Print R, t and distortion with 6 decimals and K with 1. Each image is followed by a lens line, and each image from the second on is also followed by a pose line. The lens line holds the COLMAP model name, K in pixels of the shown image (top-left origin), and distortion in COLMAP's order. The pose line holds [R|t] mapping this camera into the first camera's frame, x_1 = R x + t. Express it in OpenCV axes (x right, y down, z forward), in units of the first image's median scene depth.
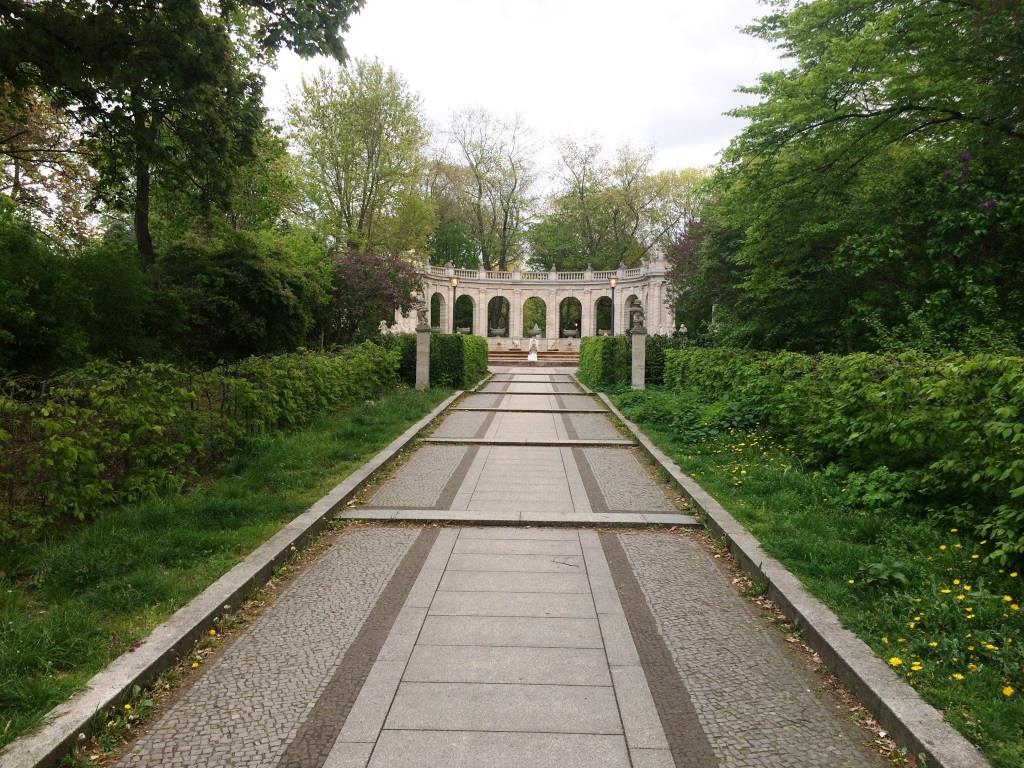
lens RADIAL K [[732.9, 0, 510.3], [0, 732.9, 375.6], [0, 0, 1]] dist [0.002071, 0.007796]
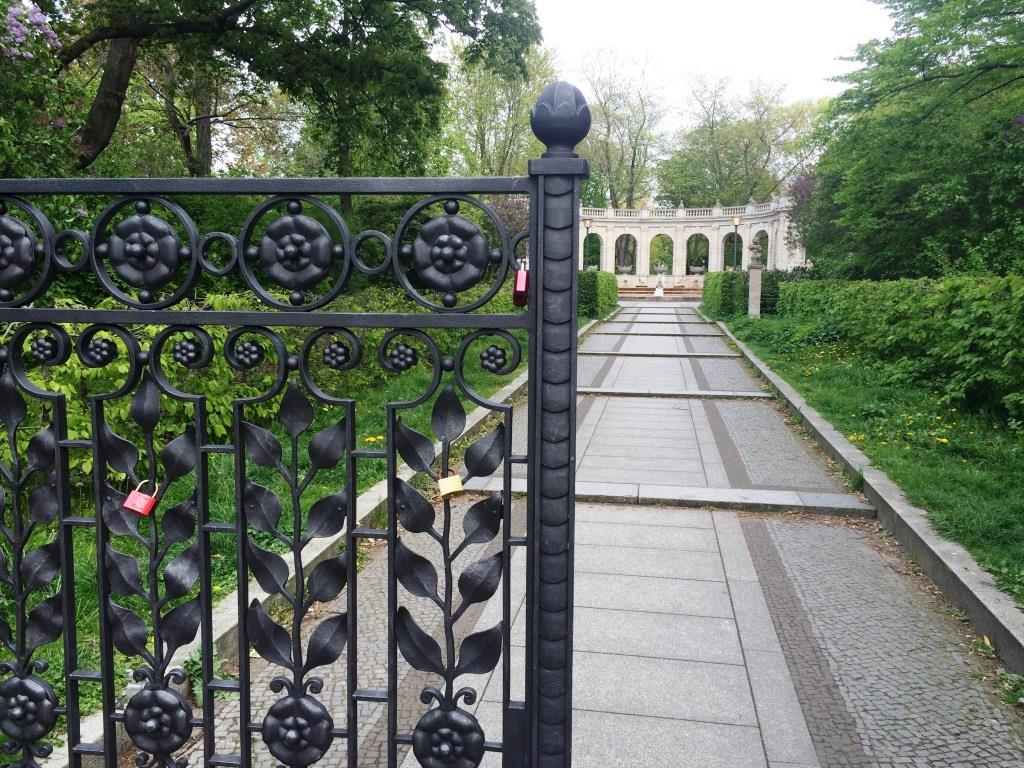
lens RADIAL K [[857.4, 0, 514.2], [0, 857.4, 388.1], [0, 0, 1]] dist [0.035098, -0.068718]
pose [[0.990791, 0.010275, -0.135011, -0.007327], [-0.000211, 0.997232, 0.074346, 0.018567], [0.135401, -0.073633, 0.988051, -0.245748]]
